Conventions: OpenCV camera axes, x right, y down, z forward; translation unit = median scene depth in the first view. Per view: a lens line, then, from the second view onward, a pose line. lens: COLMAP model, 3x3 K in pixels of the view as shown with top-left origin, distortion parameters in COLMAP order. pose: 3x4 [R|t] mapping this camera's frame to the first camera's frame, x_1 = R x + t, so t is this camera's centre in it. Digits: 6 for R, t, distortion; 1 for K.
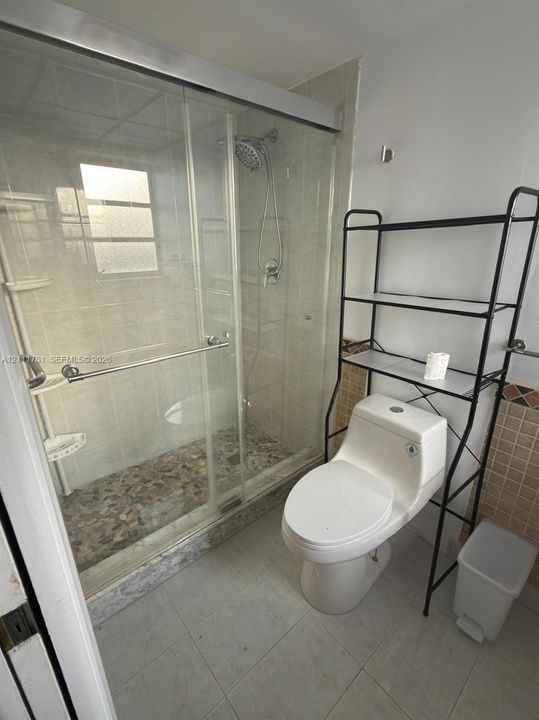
lens RADIAL K [[330.0, 0, 271.7], [0, 330.0, 358.6], [0, 0, 1]] dist [0.001297, -0.000055]
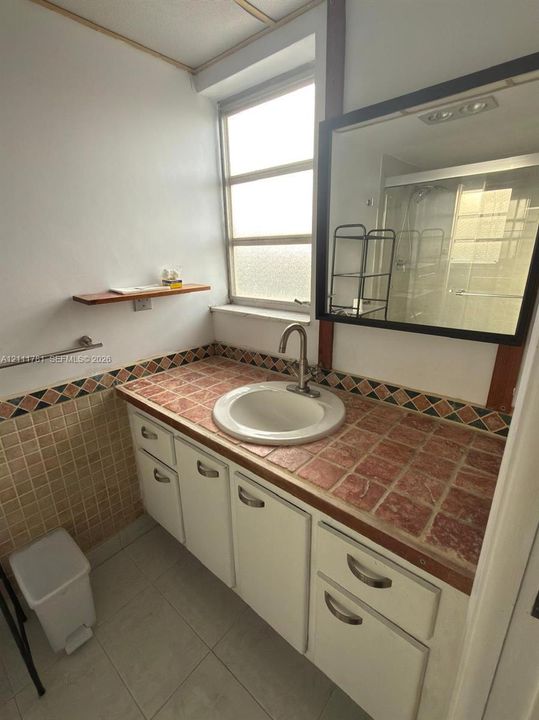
lens RADIAL K [[330.0, 0, 271.7], [0, 330.0, 358.6], [0, 0, 1]] dist [0.001297, -0.000055]
pose [[-0.138645, -0.310176, 0.940515, -0.166573], [0.343302, 0.875748, 0.339424, -0.063587], [-0.928935, 0.369940, -0.014934, 0.184503]]
